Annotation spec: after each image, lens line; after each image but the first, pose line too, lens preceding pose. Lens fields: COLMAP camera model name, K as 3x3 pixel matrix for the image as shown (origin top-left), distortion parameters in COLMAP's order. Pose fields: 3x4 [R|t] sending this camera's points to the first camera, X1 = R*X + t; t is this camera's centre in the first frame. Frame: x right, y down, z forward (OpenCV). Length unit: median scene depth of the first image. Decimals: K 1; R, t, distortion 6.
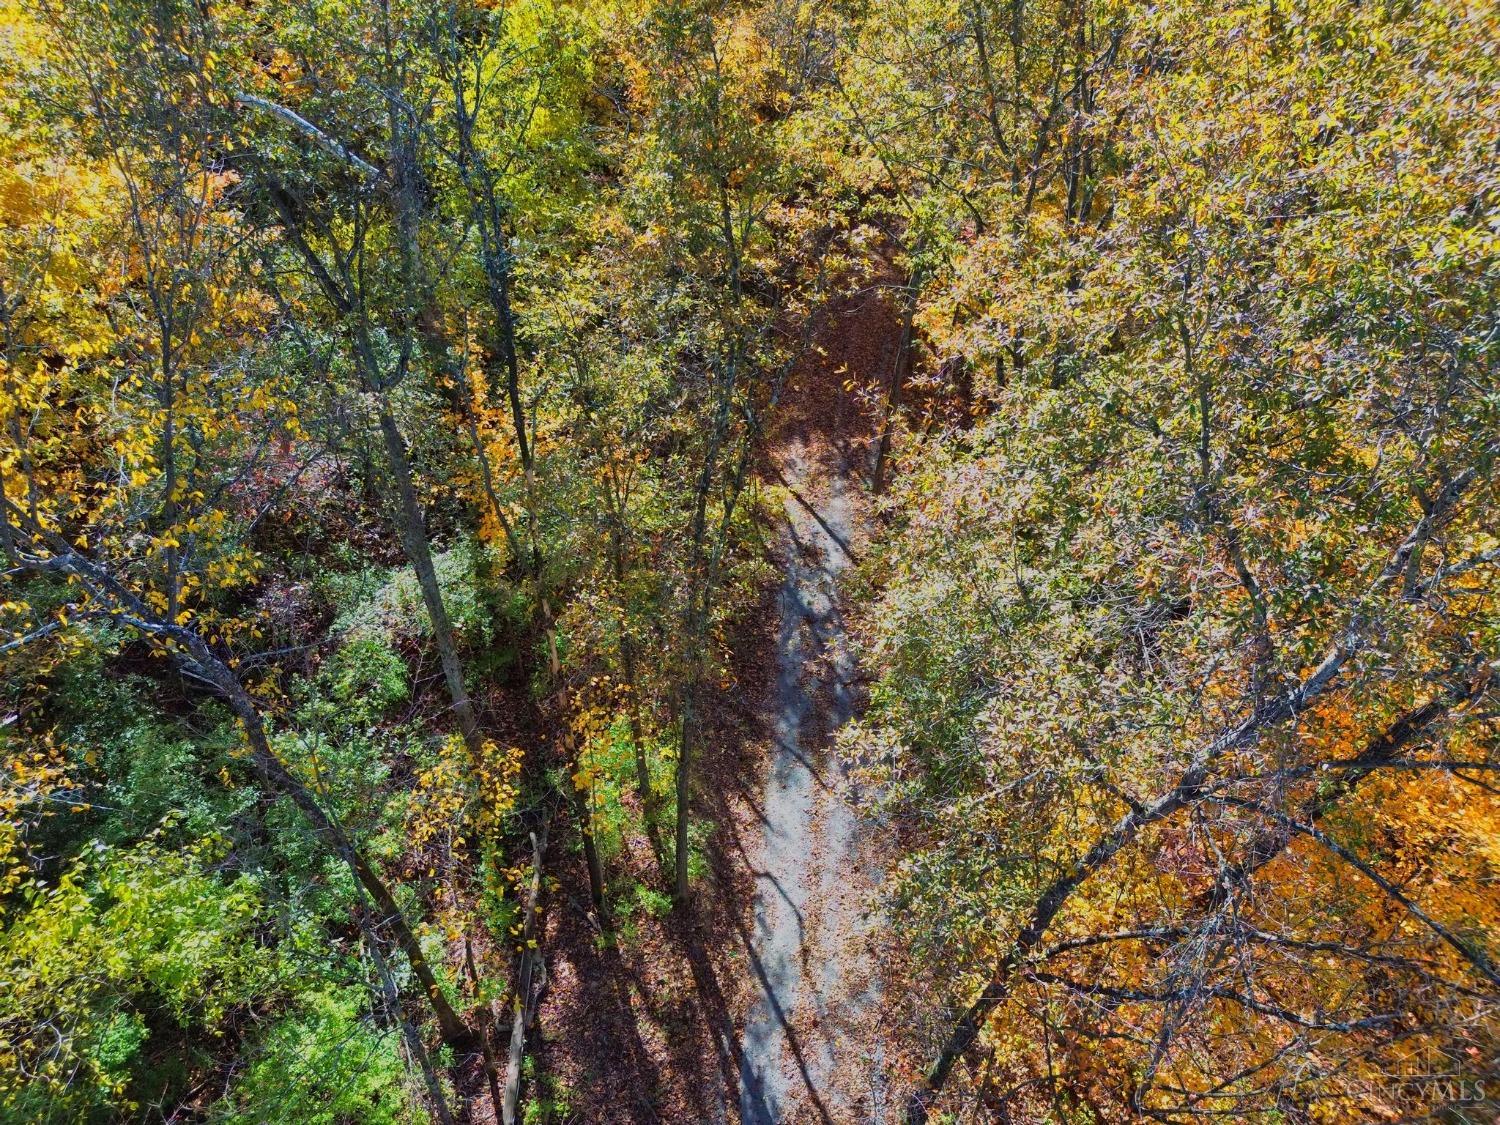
lens RADIAL K [[1053.9, 0, 755.4], [0, 1053.9, 561.5], [0, 0, 1]] dist [0.058233, -0.070968]
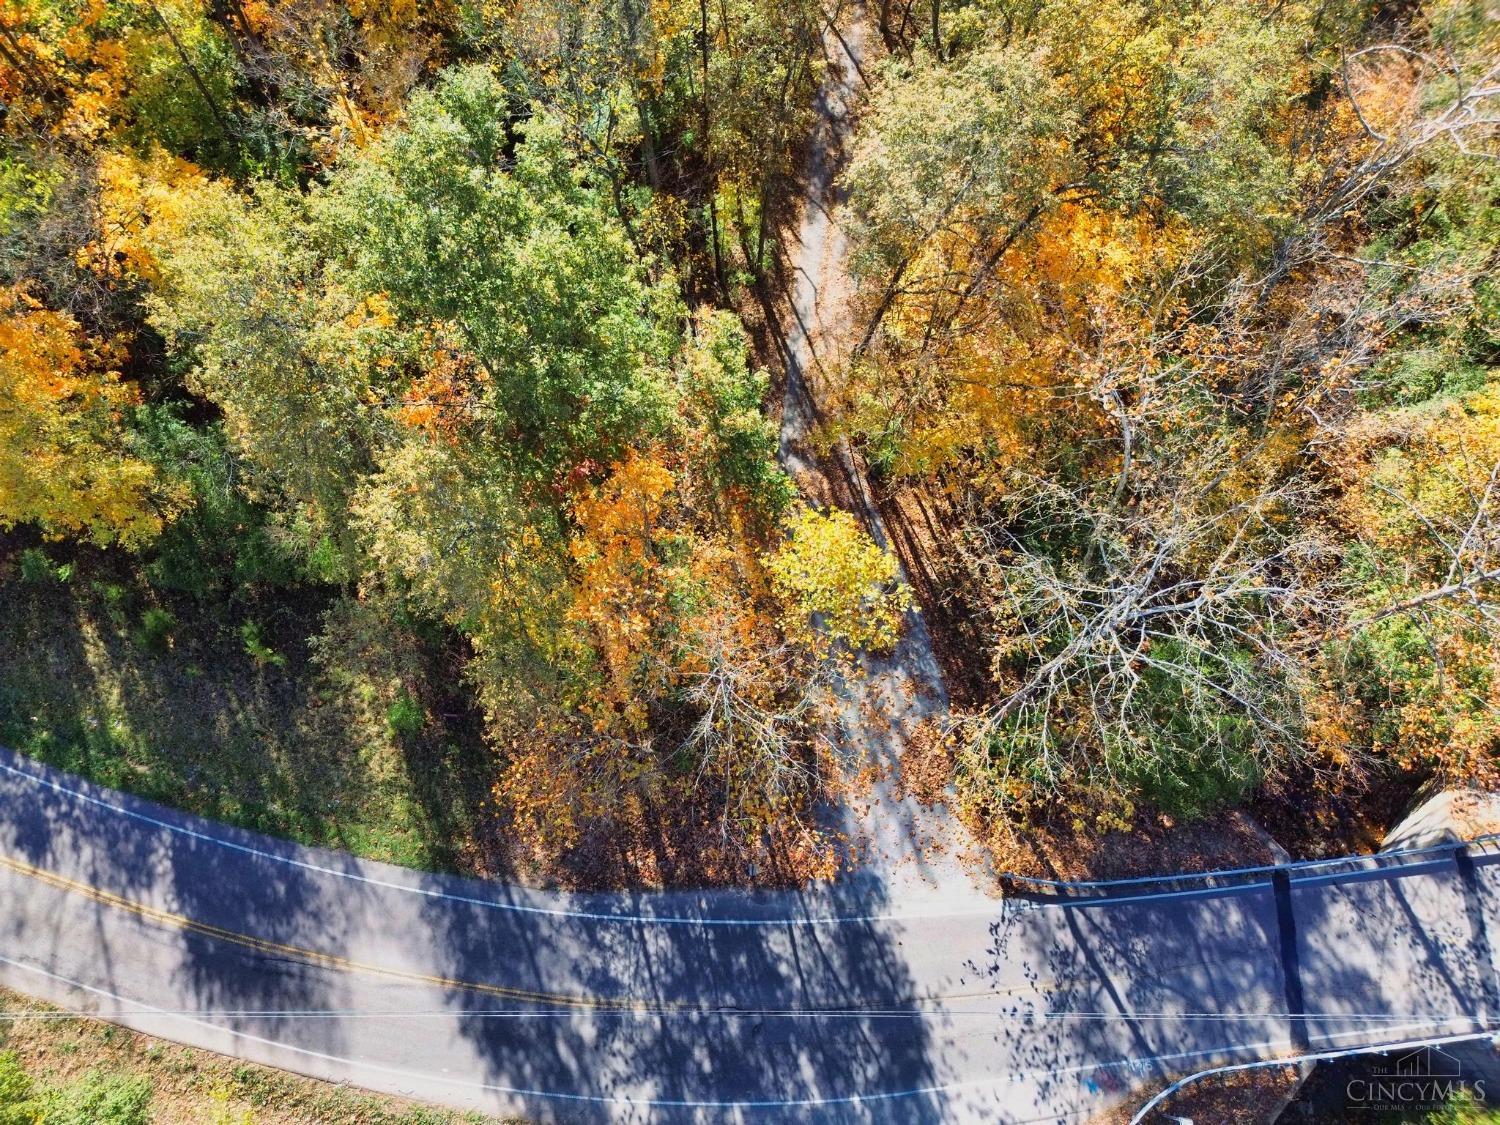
lens RADIAL K [[1053.9, 0, 755.4], [0, 1053.9, 561.5], [0, 0, 1]] dist [0.058233, -0.070968]
pose [[0.999303, 0.034210, -0.014961, -0.026089], [-0.022004, 0.863286, 0.504235, -0.236873], [0.030165, -0.503554, 0.863437, -1.029931]]
